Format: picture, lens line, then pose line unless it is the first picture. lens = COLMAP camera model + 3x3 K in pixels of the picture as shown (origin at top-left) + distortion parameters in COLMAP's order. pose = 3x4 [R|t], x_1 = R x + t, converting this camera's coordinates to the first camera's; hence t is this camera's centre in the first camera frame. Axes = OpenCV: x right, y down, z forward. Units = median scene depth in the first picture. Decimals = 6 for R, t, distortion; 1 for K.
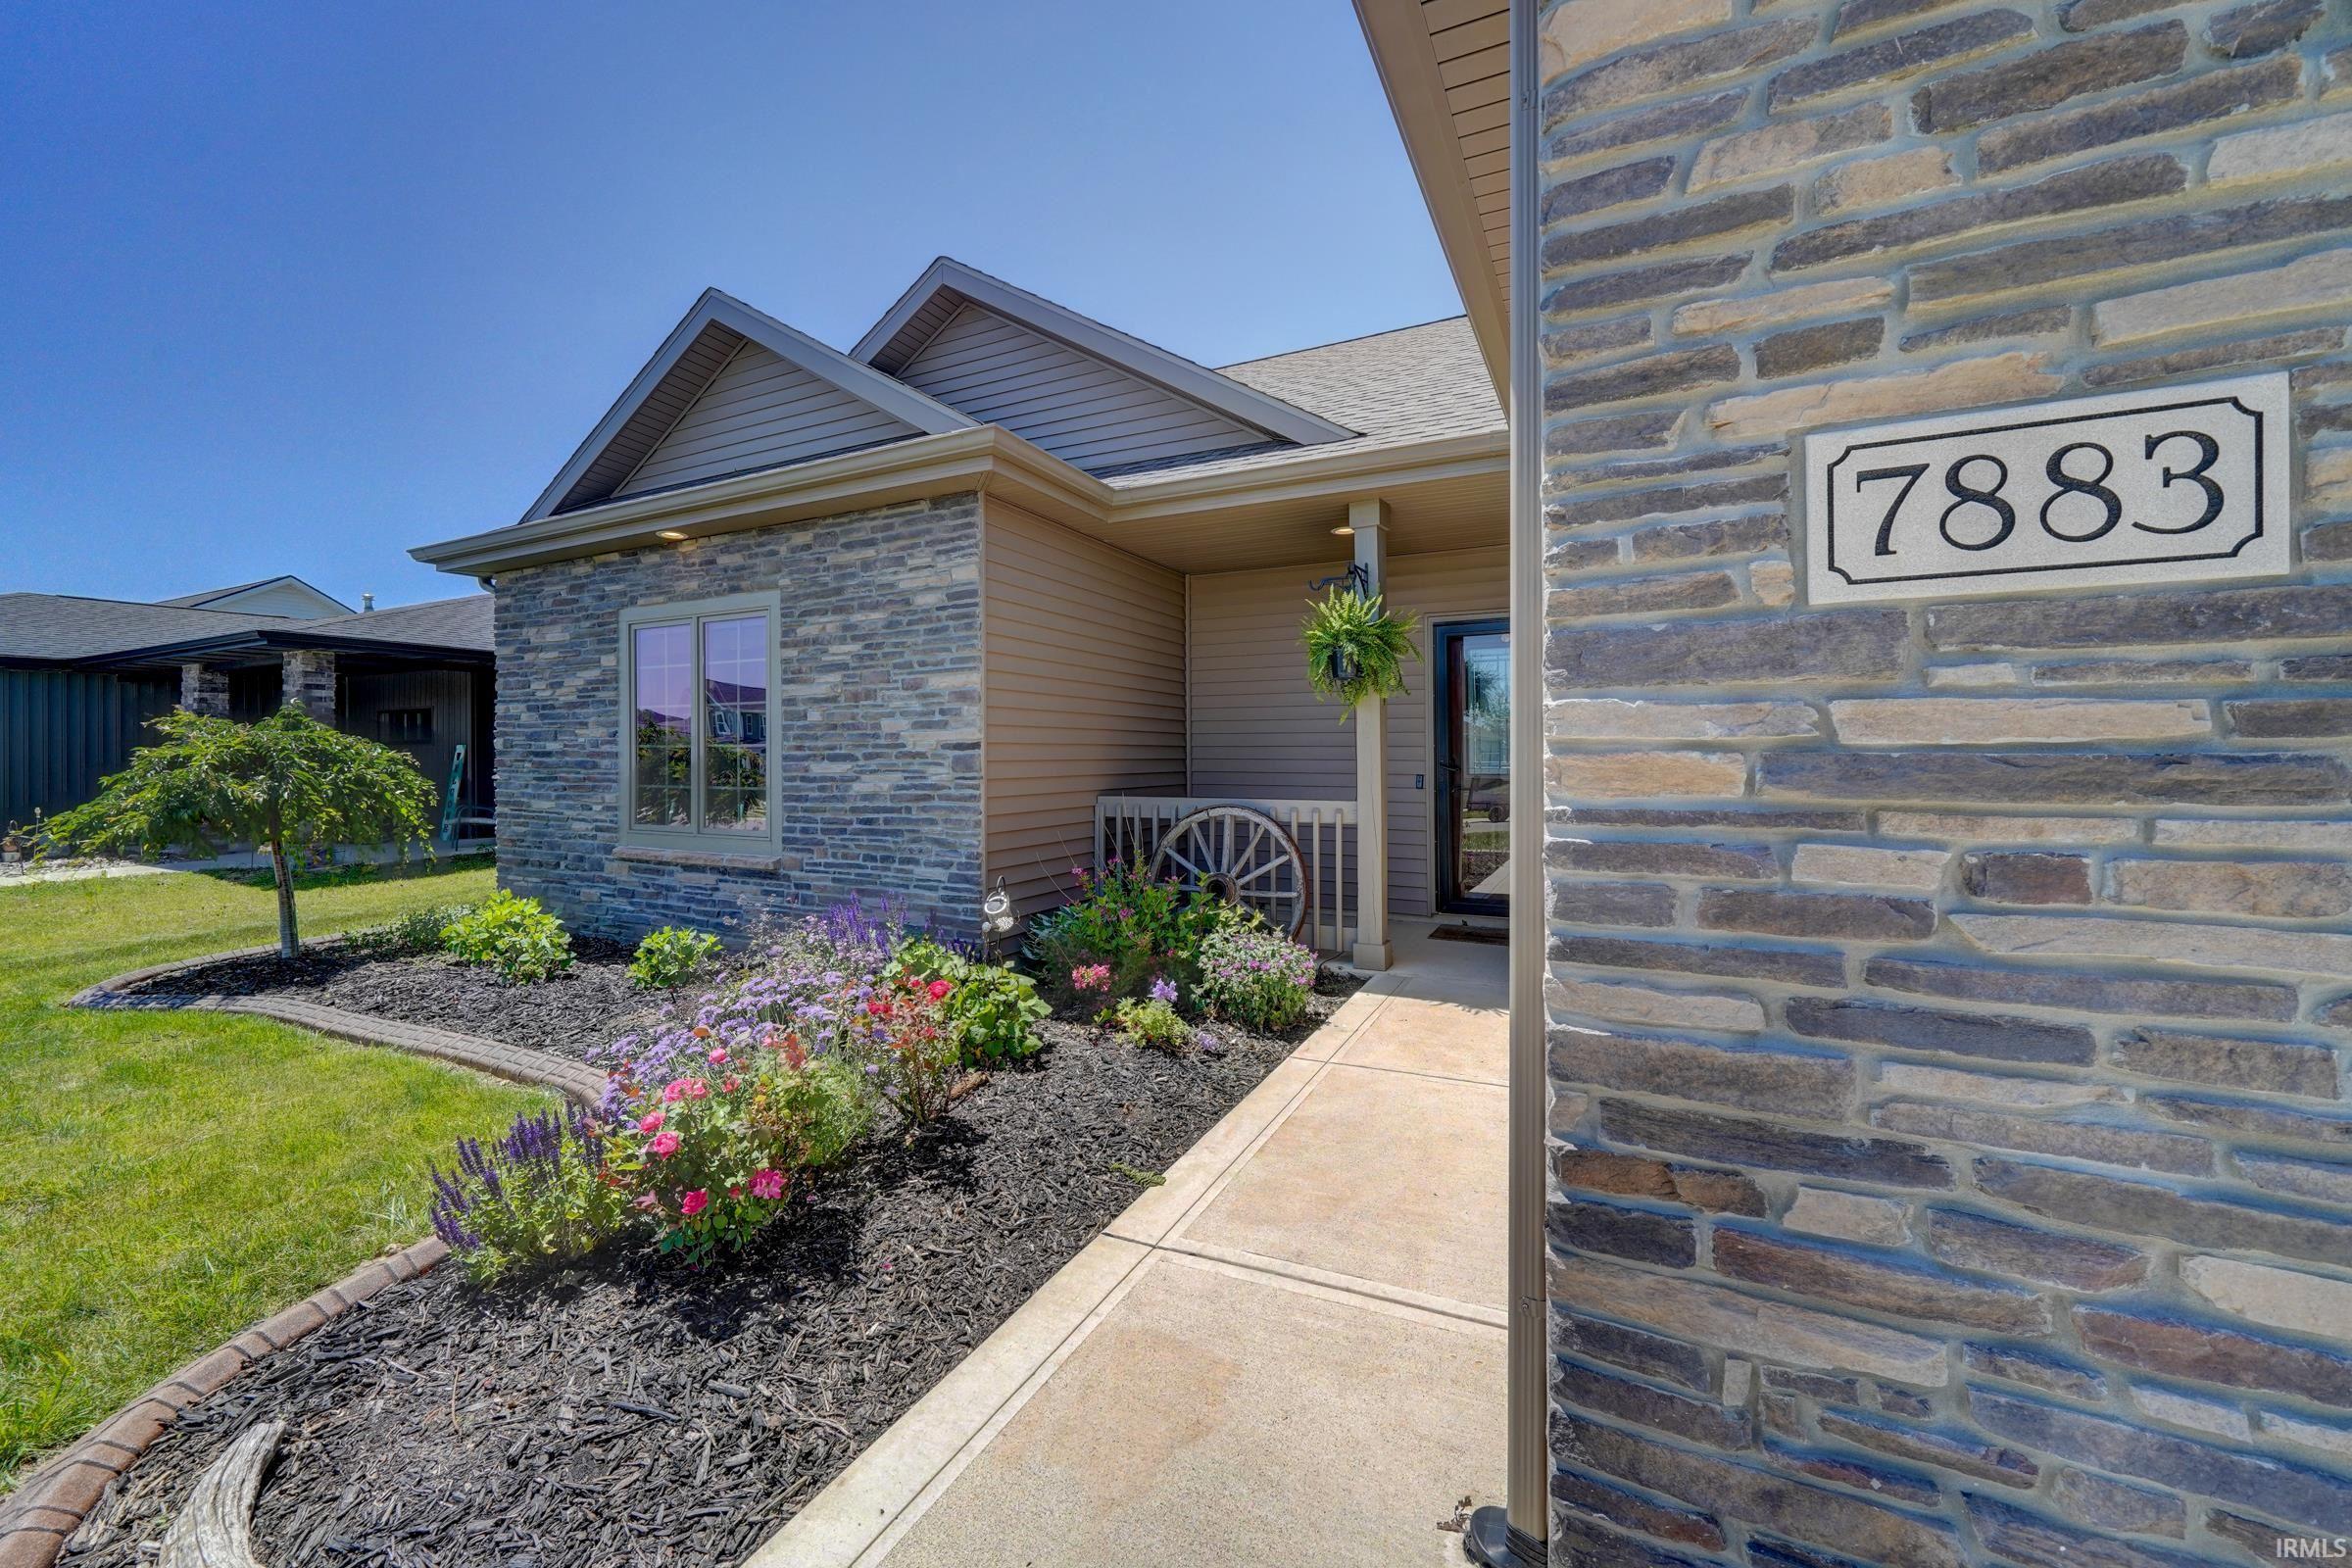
lens RADIAL K [[902.1, 0, 1173.8], [0, 902.1, 766.4], [0, 0, 1]] dist [-0.003696, -0.000446]
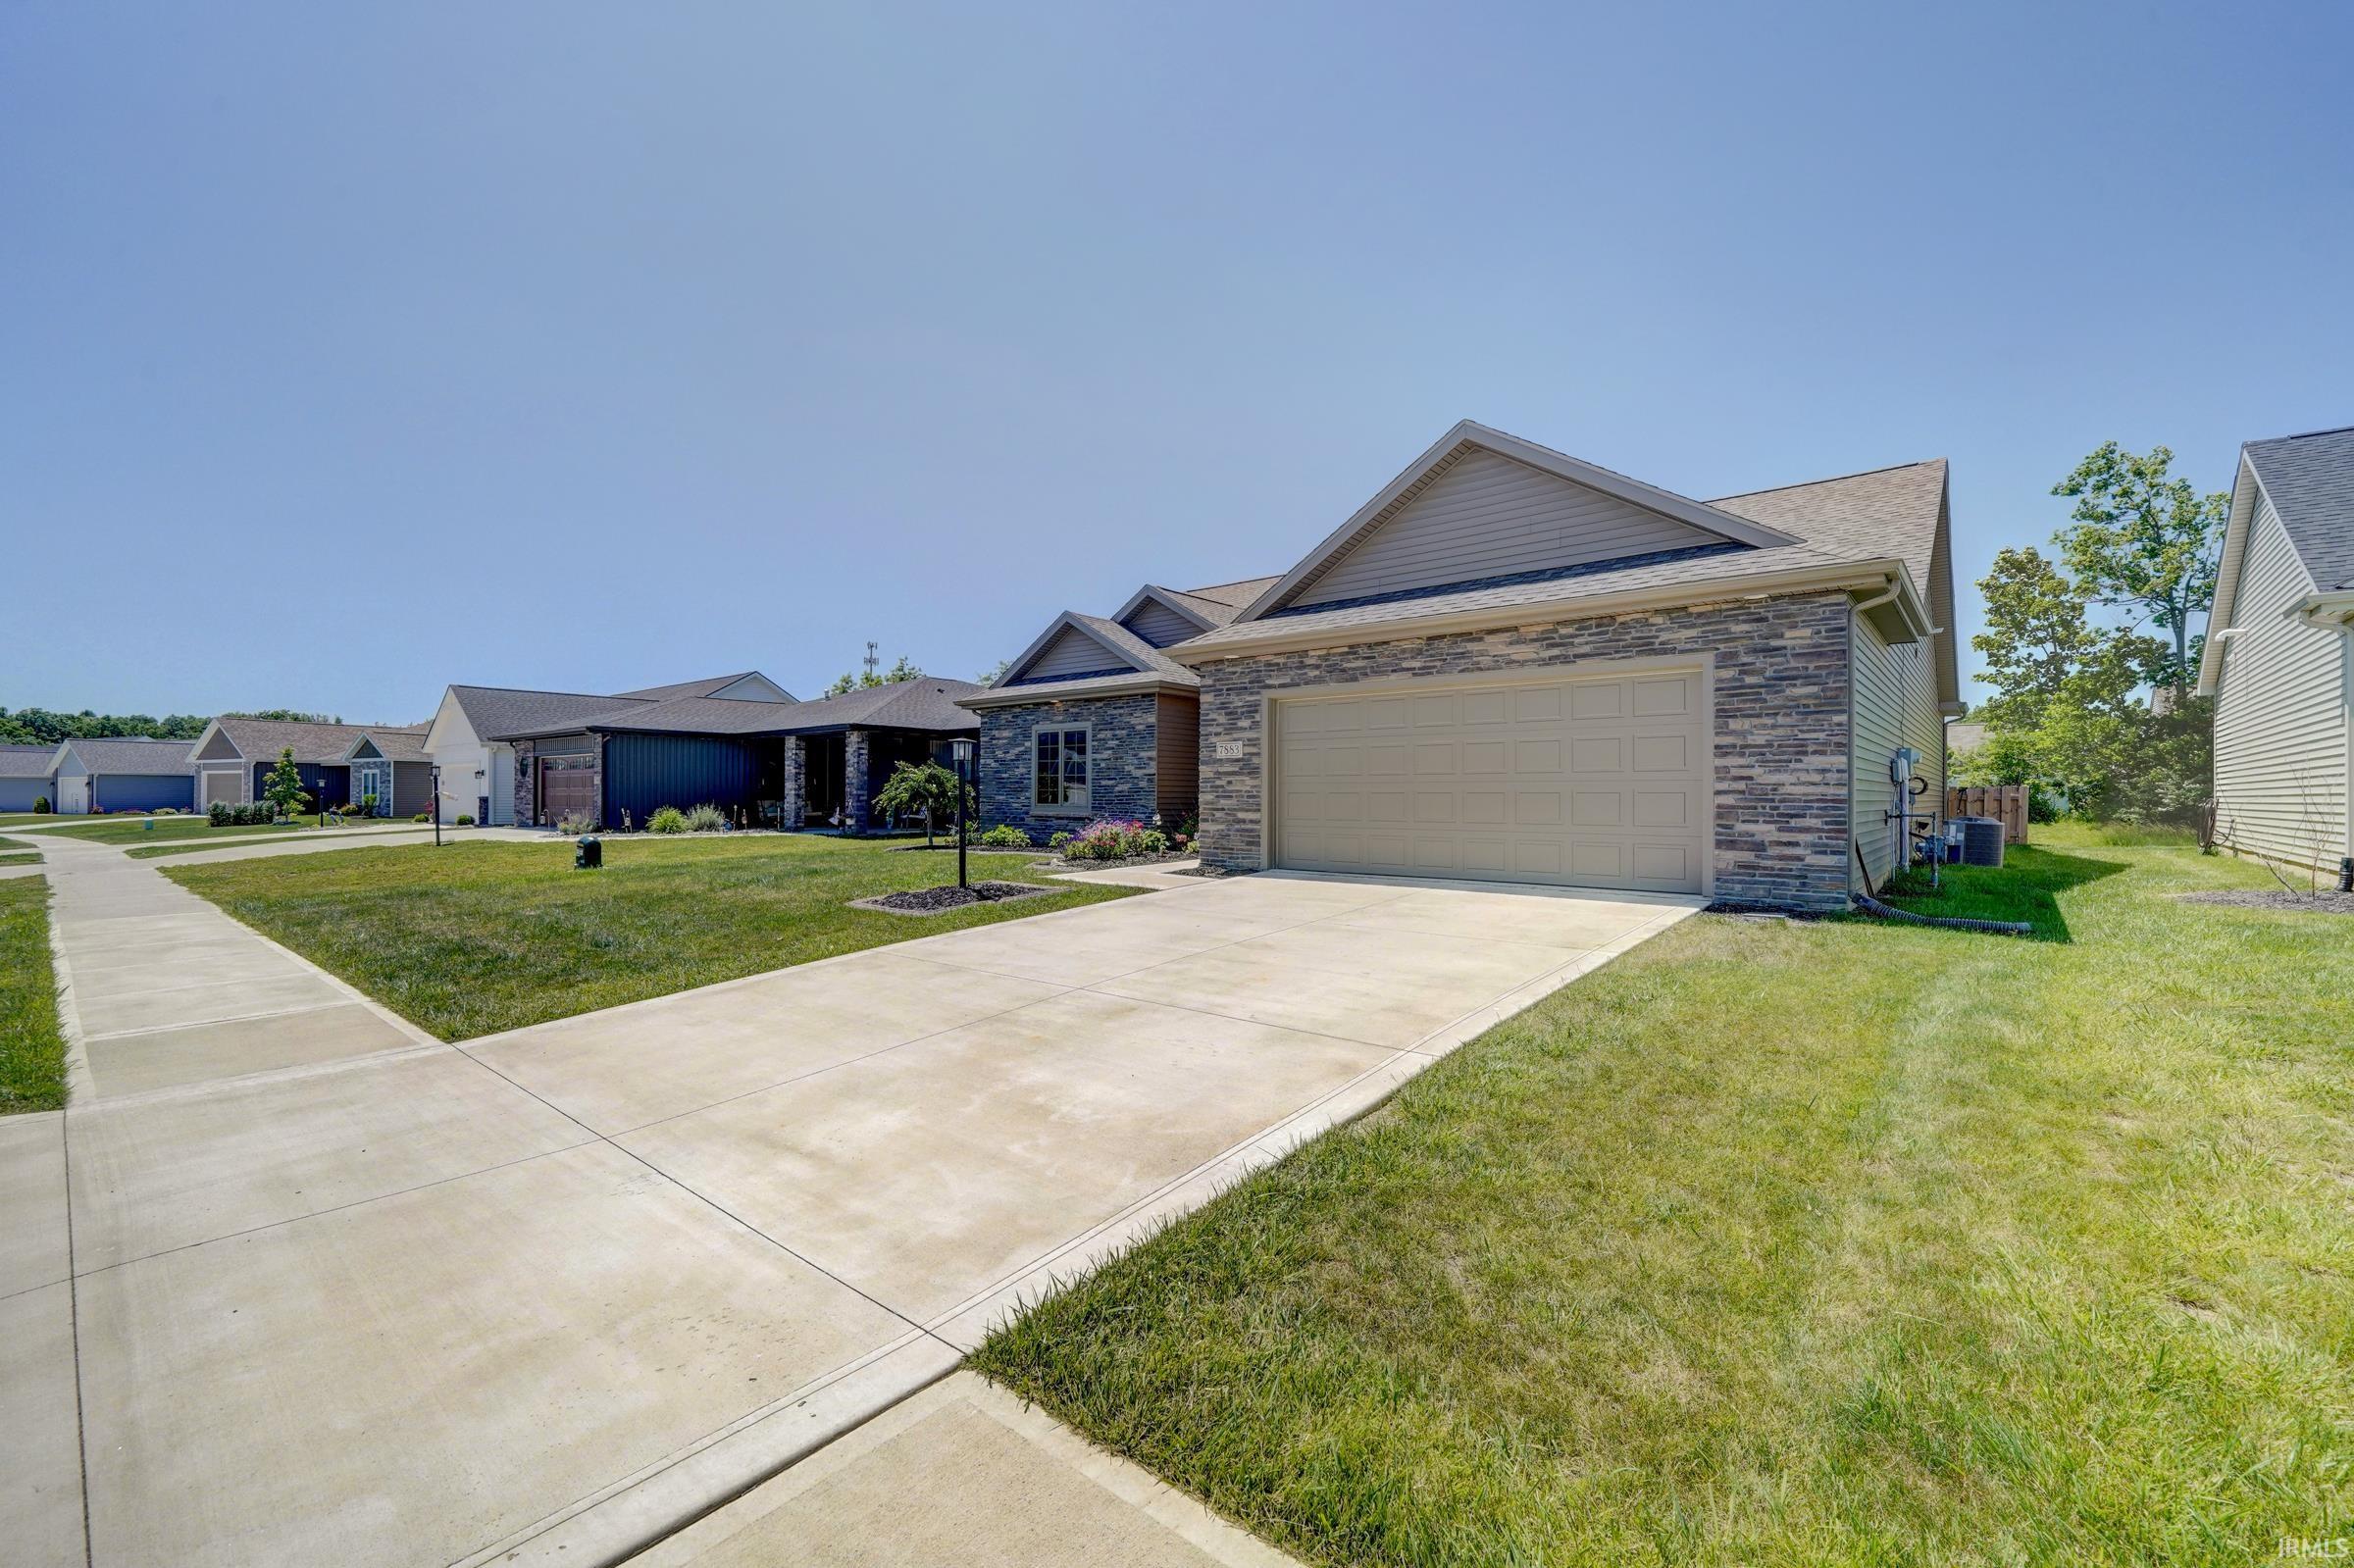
lens RADIAL K [[916.8, 0, 1182.4], [0, 916.8, 791.7], [0, 0, 1]] dist [-0.000016, 0.000000]
pose [[0.974669, 0.006615, -0.223553, 0.546100], [-0.010212, 0.999836, -0.014939, 0.077169], [0.223417, 0.016843, 0.974577, -1.930948]]
